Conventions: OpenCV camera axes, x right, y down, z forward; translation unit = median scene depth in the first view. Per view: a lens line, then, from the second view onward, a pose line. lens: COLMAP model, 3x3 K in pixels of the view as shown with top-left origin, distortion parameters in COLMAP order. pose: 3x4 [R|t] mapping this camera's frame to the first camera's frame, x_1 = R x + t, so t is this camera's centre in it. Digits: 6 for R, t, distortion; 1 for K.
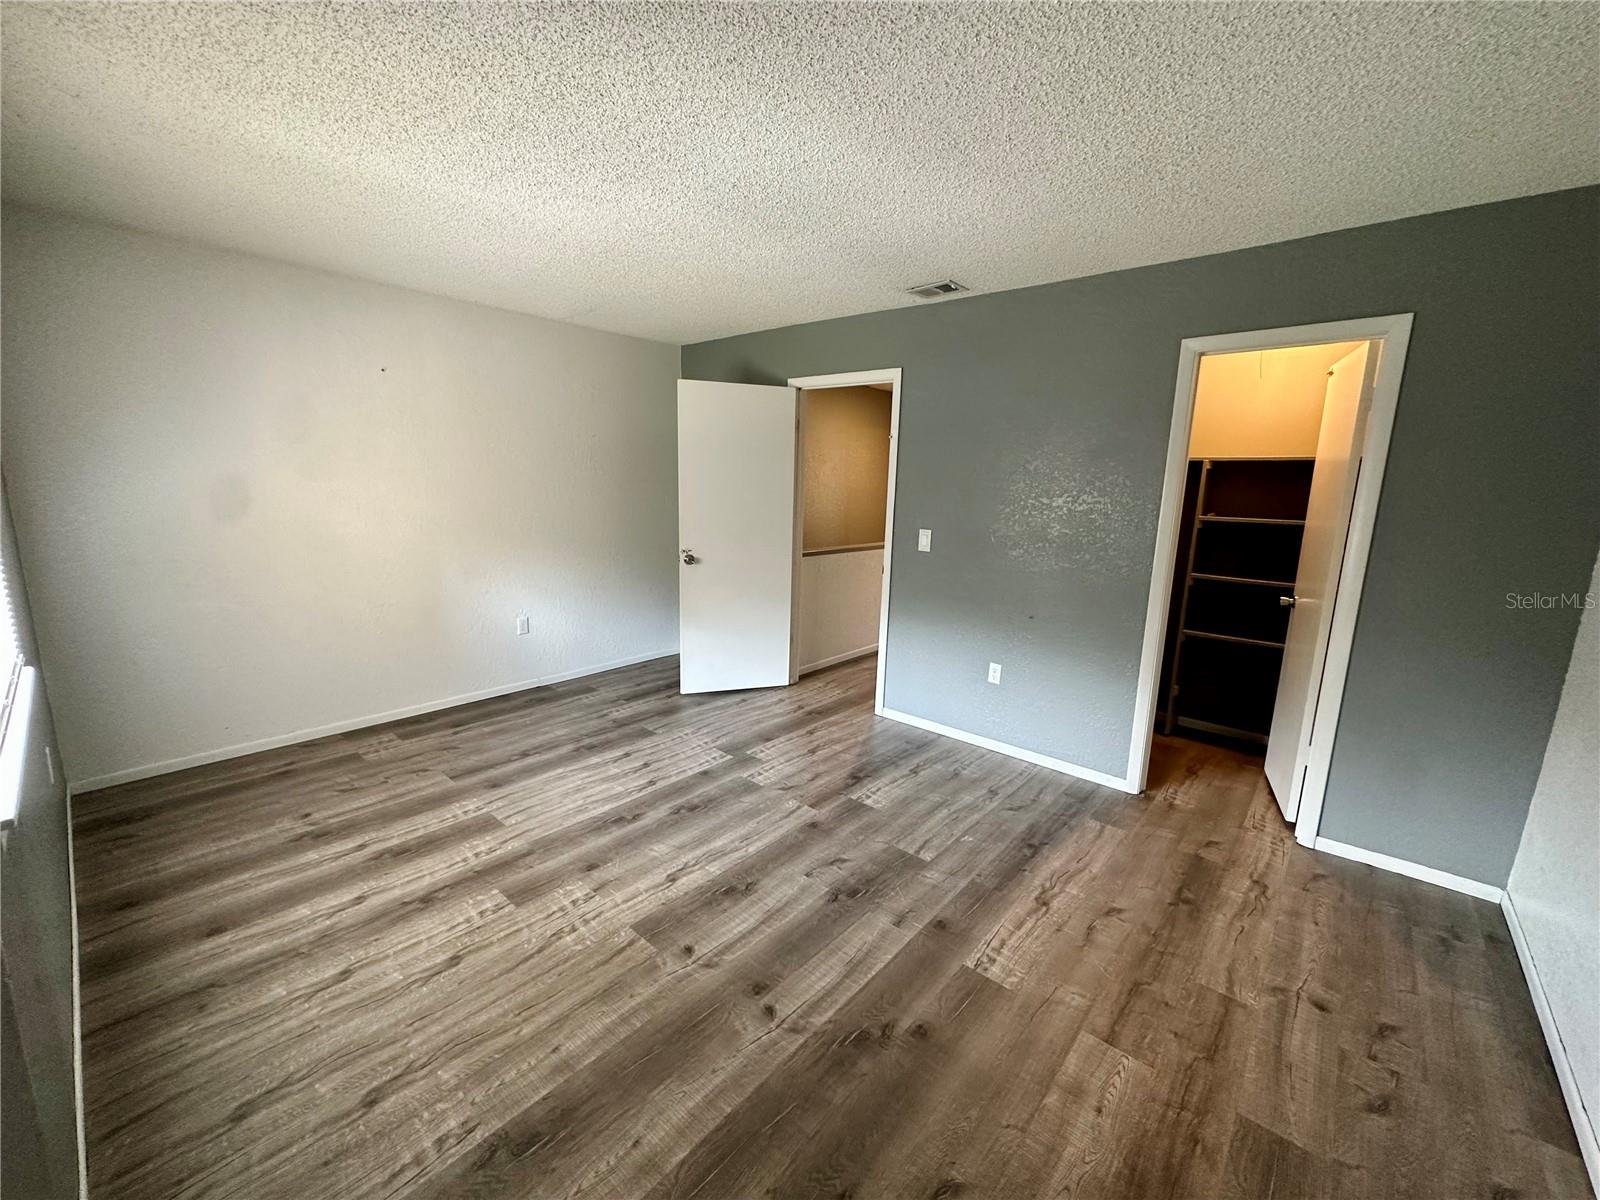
lens RADIAL K [[636.1, 0, 801.5], [0, 636.1, 601.4], [0, 0, 1]] dist [-0.000609, 0.000544]
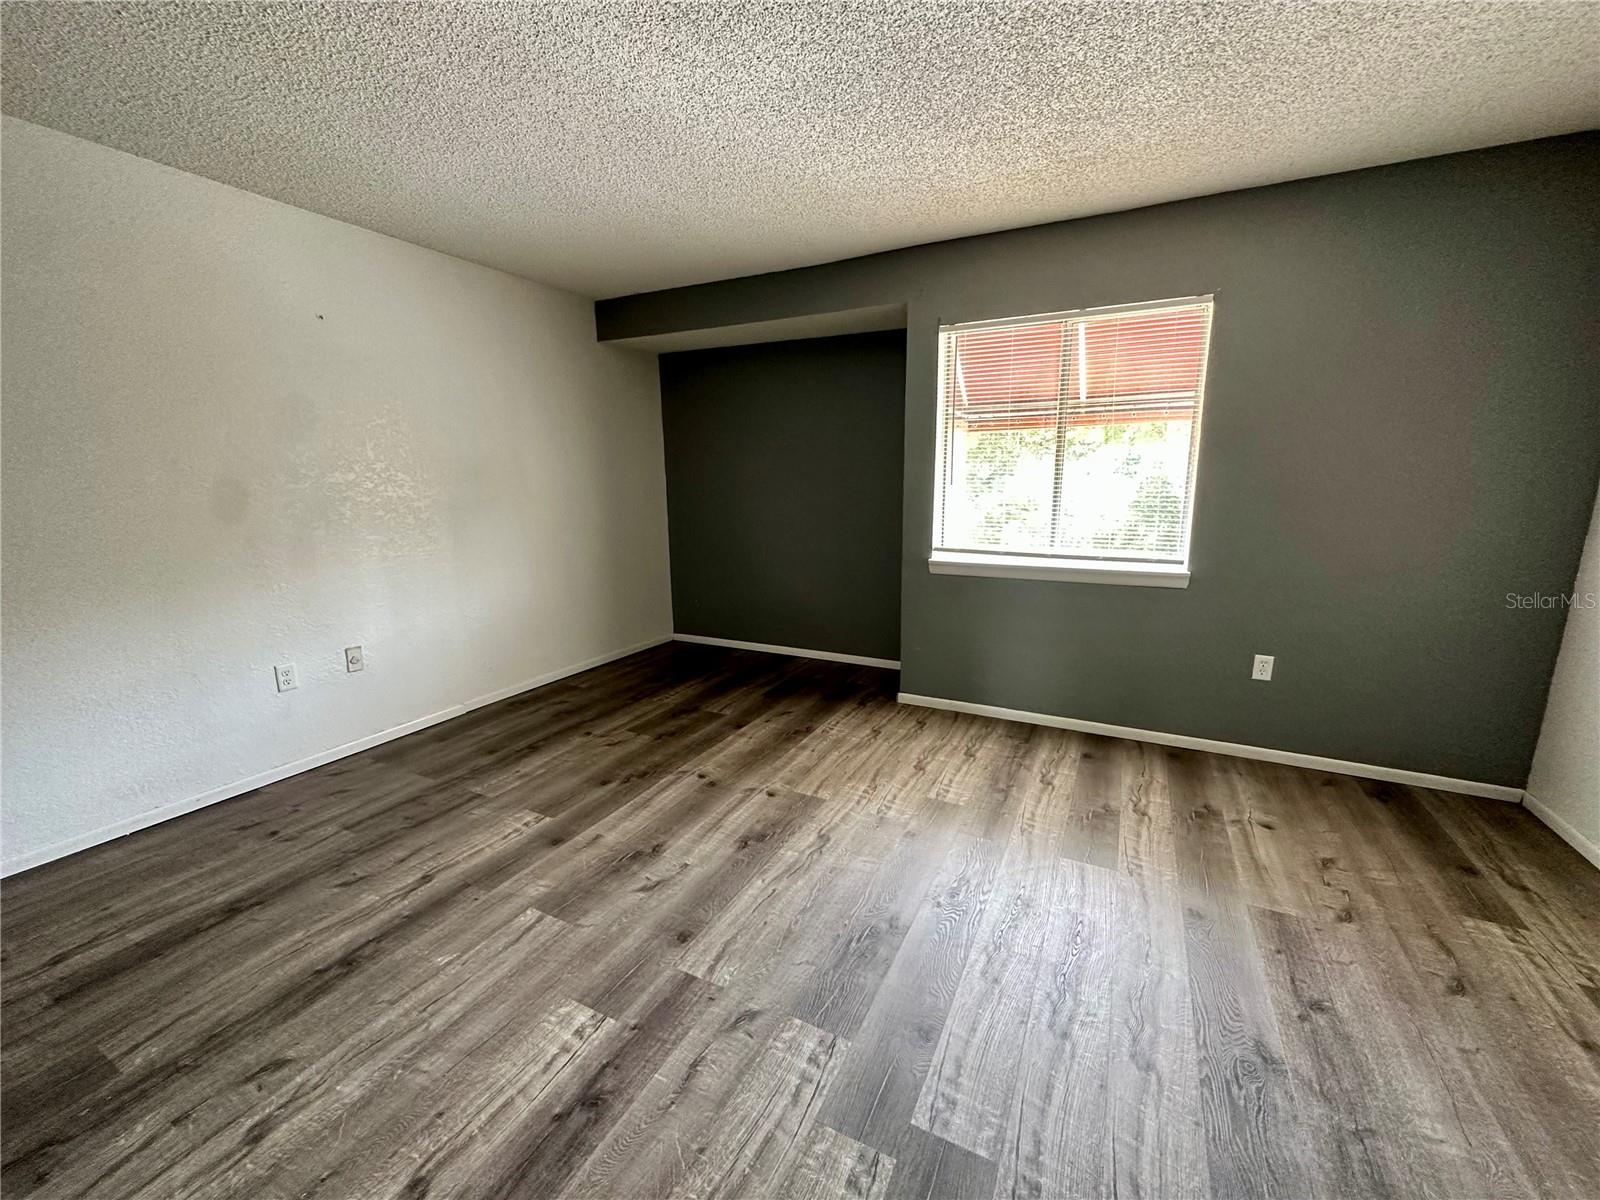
lens RADIAL K [[636.1, 0, 801.5], [0, 636.1, 601.4], [0, 0, 1]] dist [-0.000609, 0.000544]
pose [[-0.970100, 0.026177, -0.241289, 0.061654], [-0.065773, 0.928608, 0.365186, -0.276676], [0.233622, 0.370138, -0.899121, 1.816161]]
